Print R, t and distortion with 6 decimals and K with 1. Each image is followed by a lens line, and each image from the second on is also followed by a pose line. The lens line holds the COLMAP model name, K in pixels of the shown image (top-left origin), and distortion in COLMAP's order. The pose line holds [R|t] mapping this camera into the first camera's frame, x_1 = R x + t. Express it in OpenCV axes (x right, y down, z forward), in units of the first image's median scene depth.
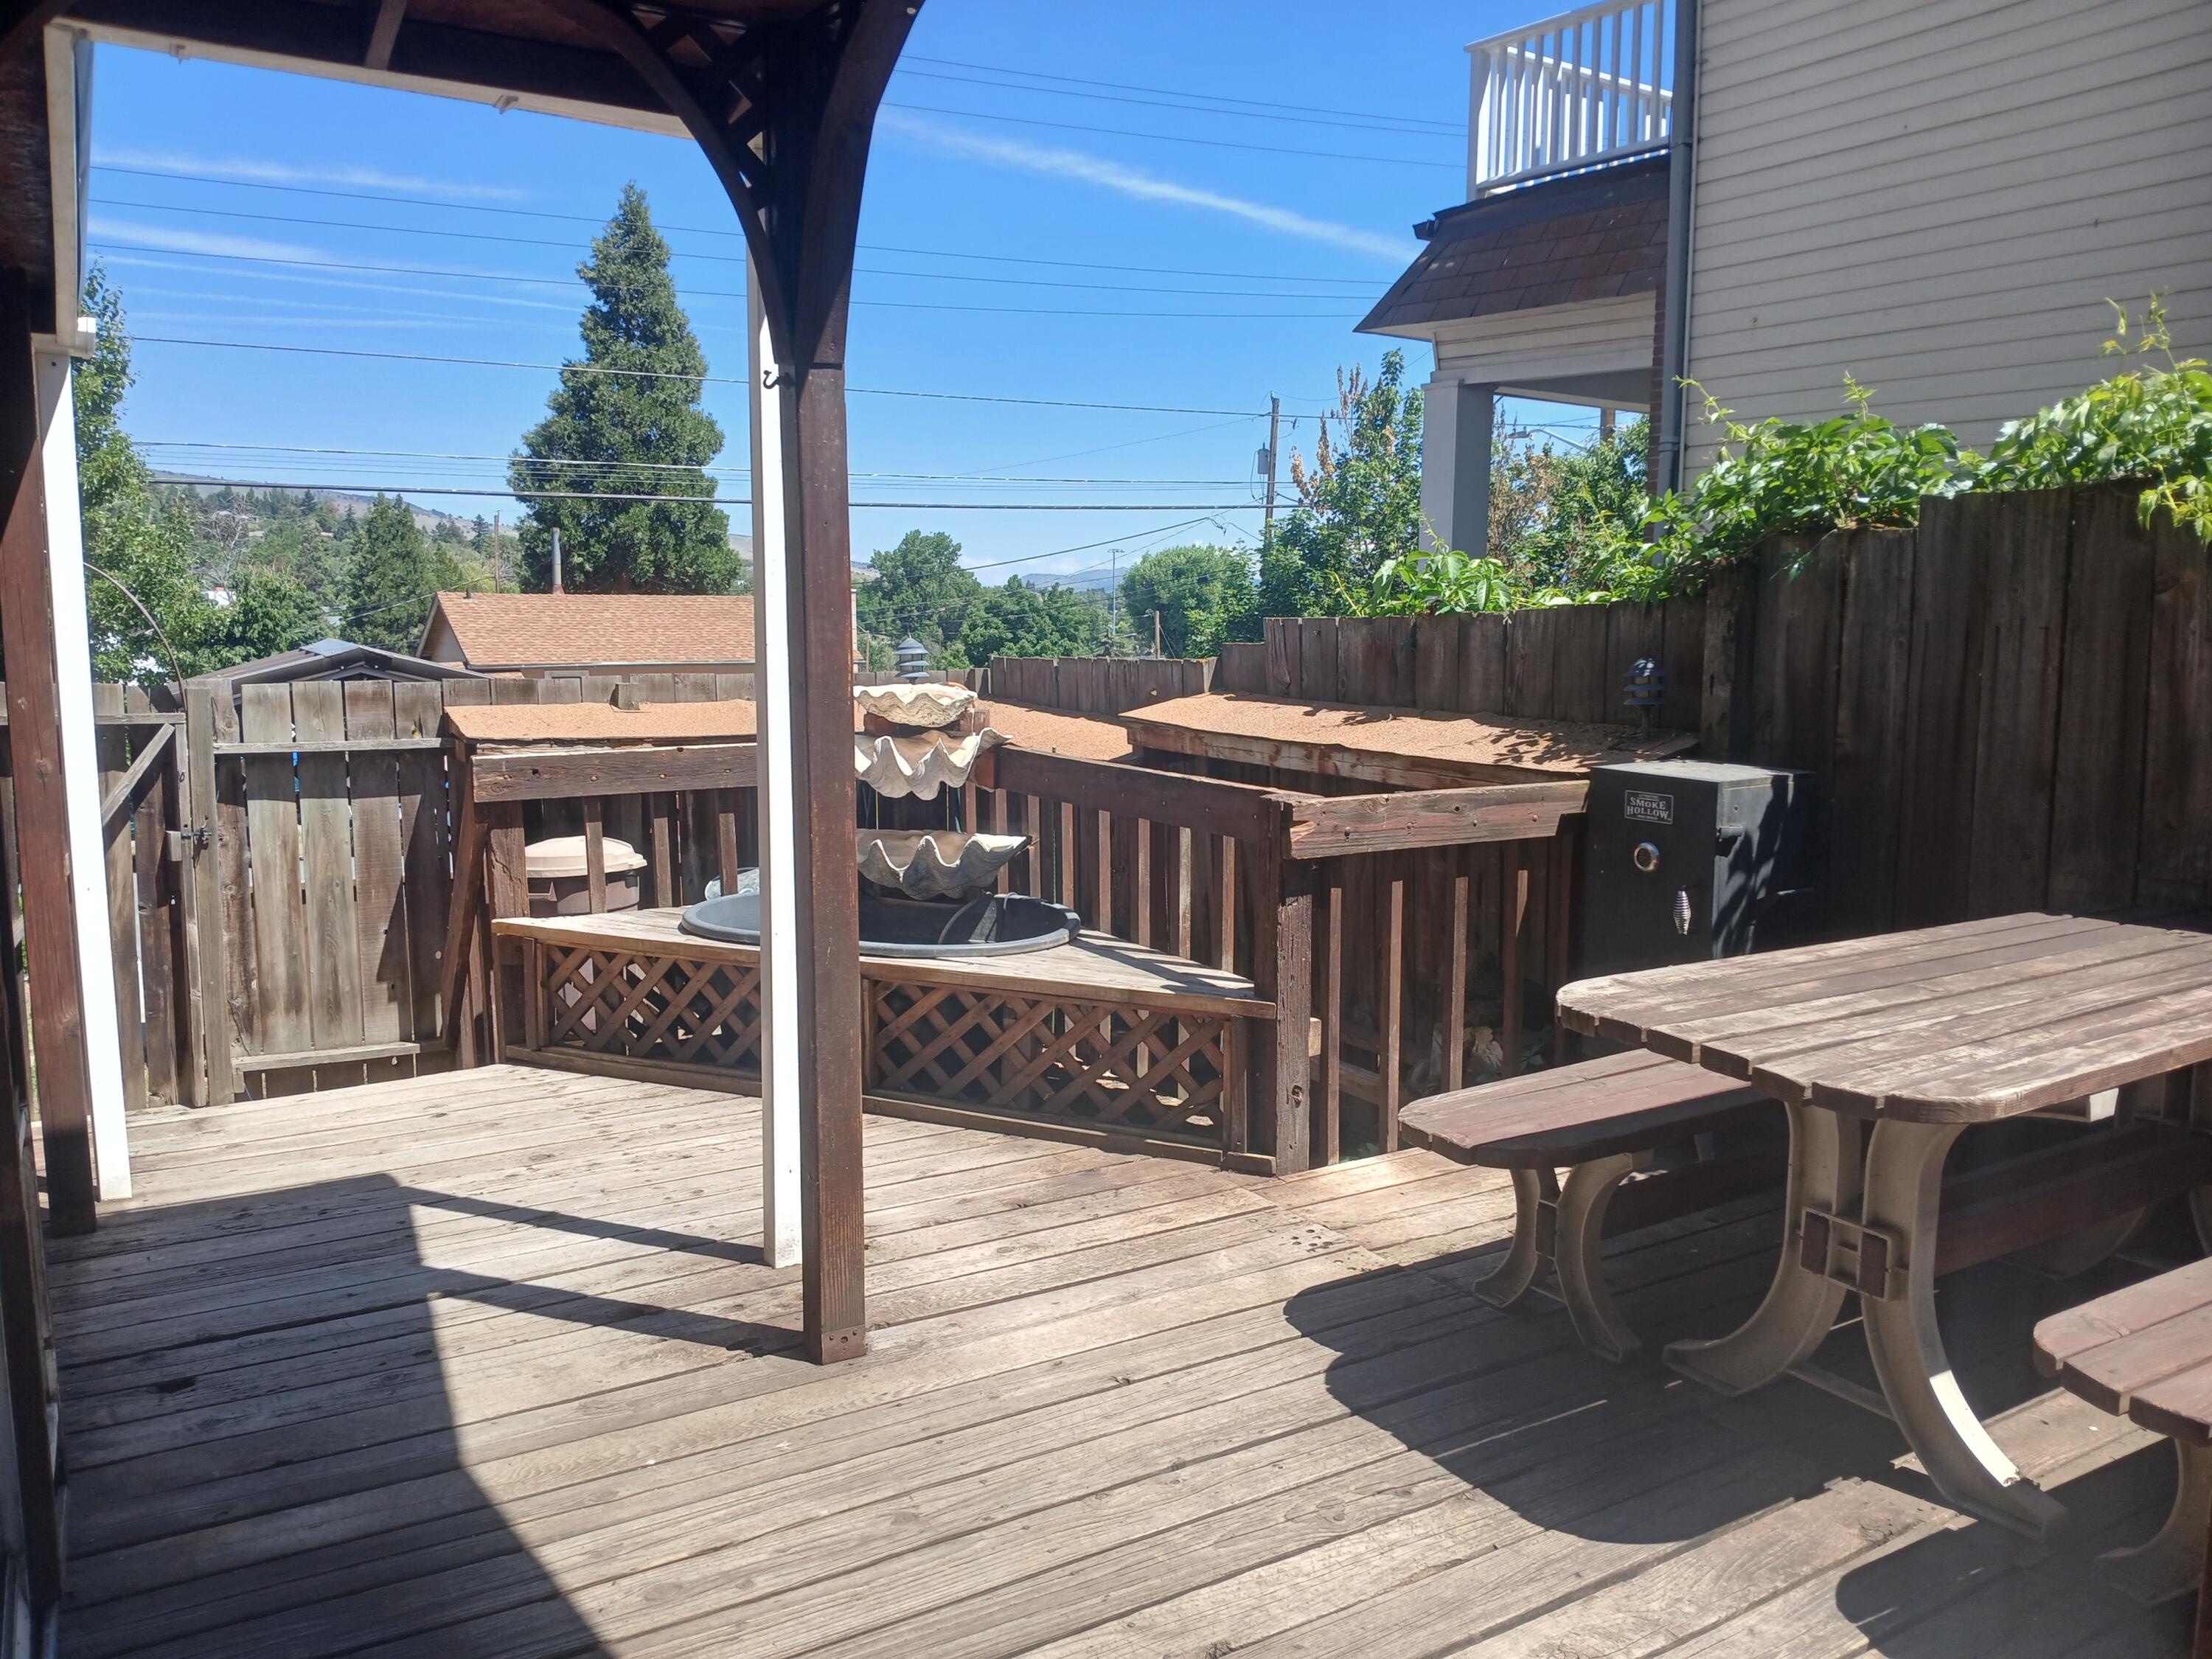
lens RADIAL K [[1715.1, 0, 1106.0], [0, 1715.1, 829.5], [0, 0, 1]] dist [-0.007598, -0.022843]
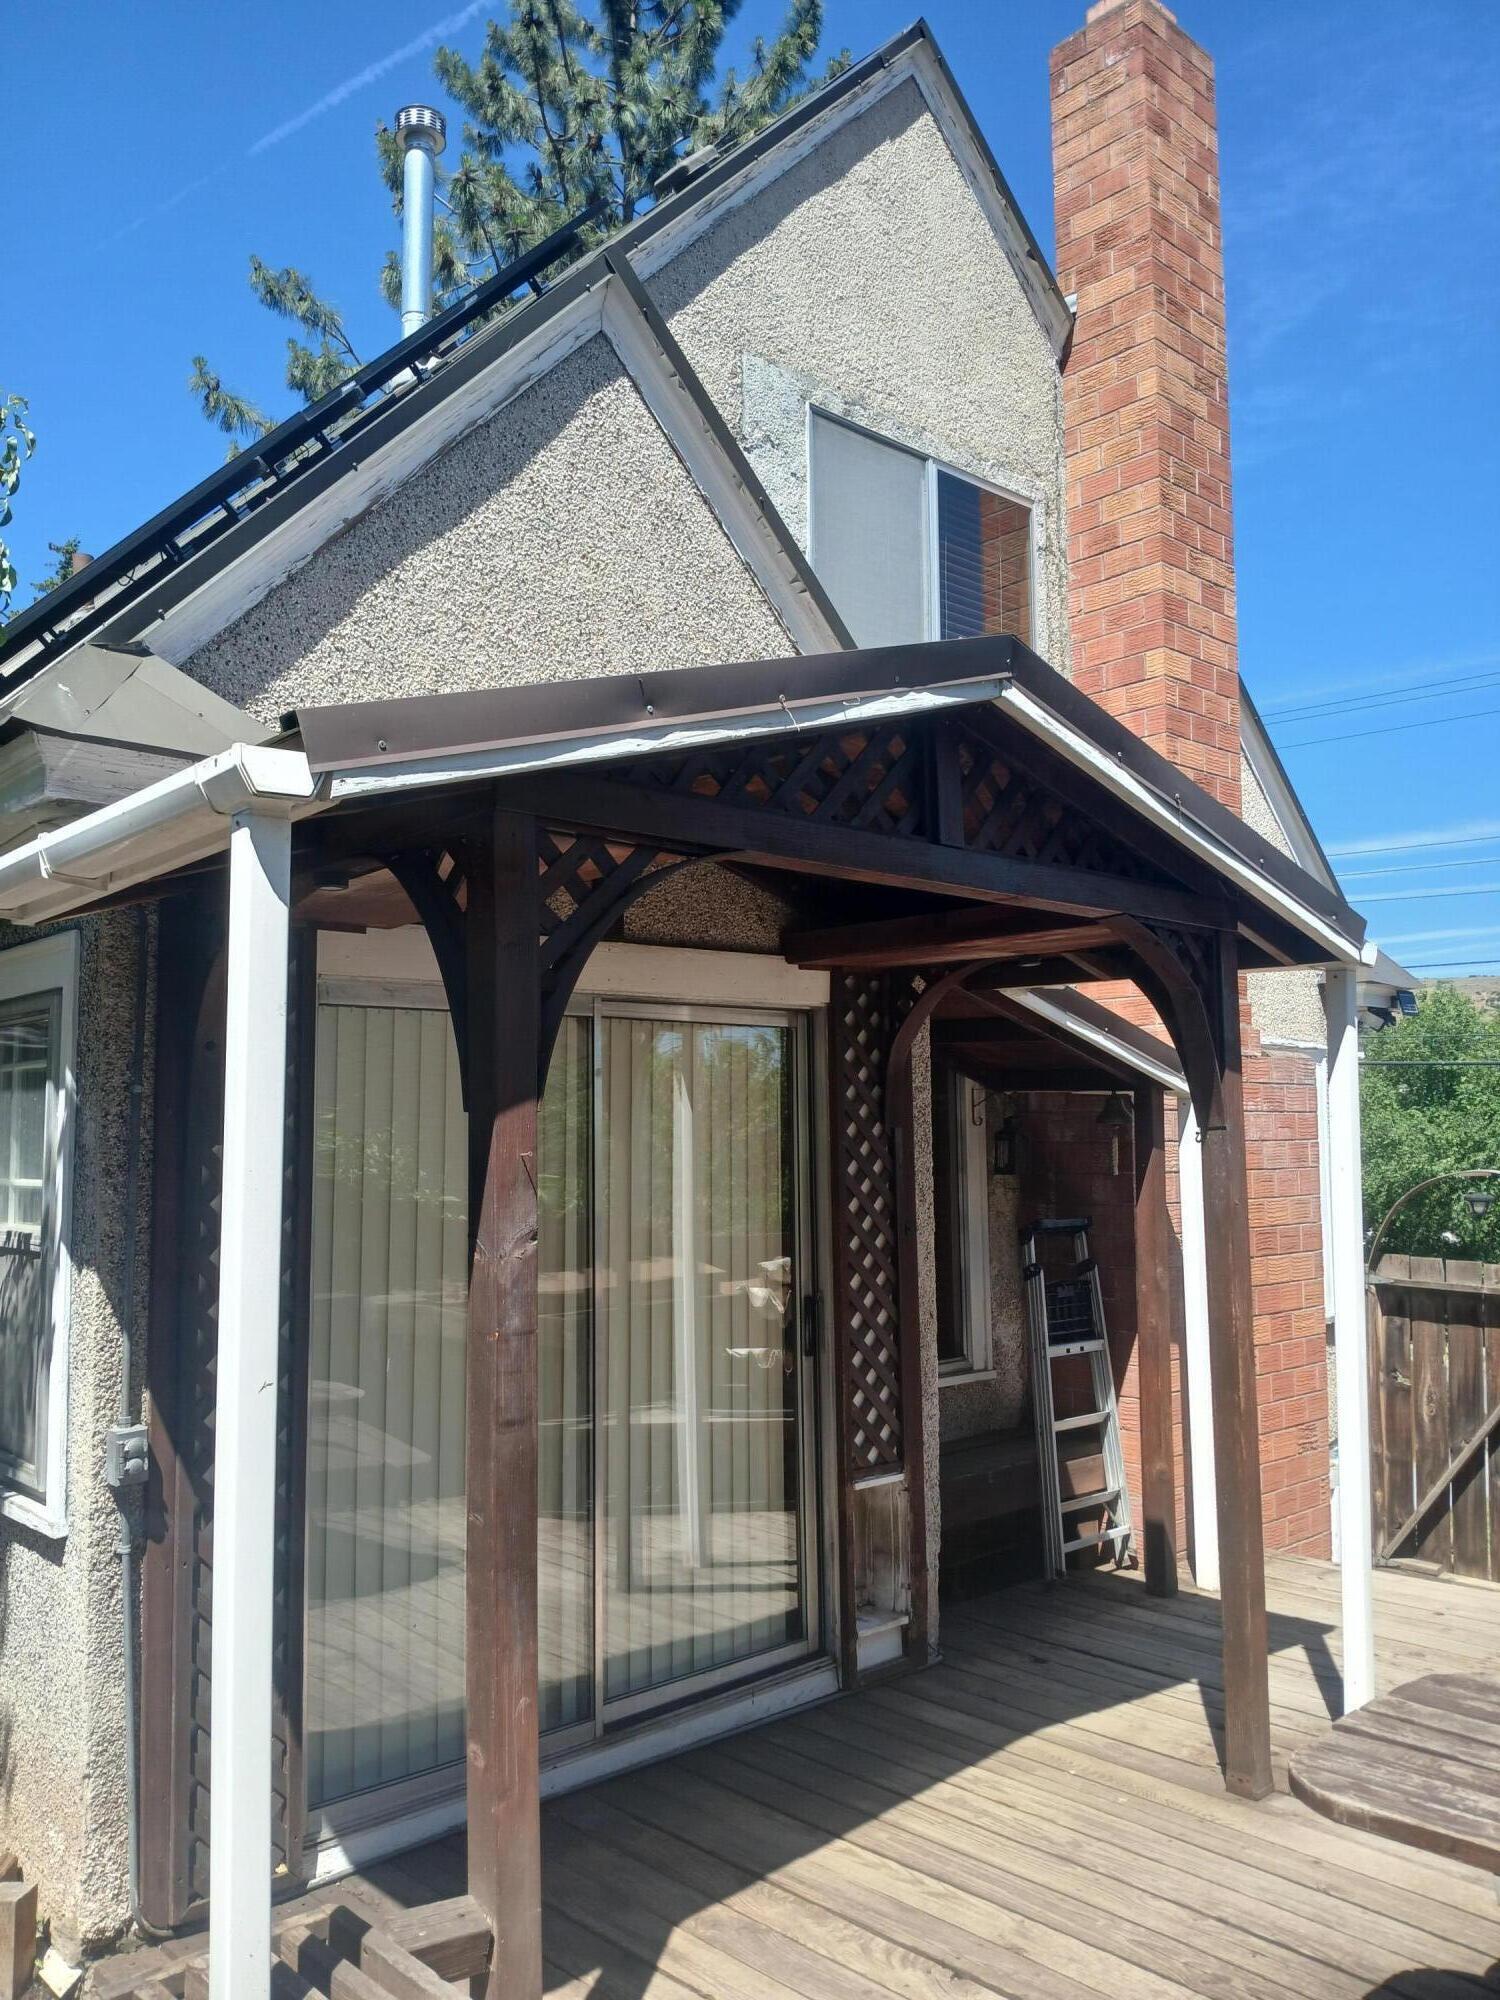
lens RADIAL K [[1550.7, 0, 750.0], [0, 1550.7, 1000.0], [0, 0, 1]] dist [-0.007598, -0.022843]
pose [[0.193003, -0.092470, -0.976831, 1.243983], [-0.119511, 0.985922, -0.116944, -0.177194], [0.973893, 0.139312, 0.179235, 0.281802]]
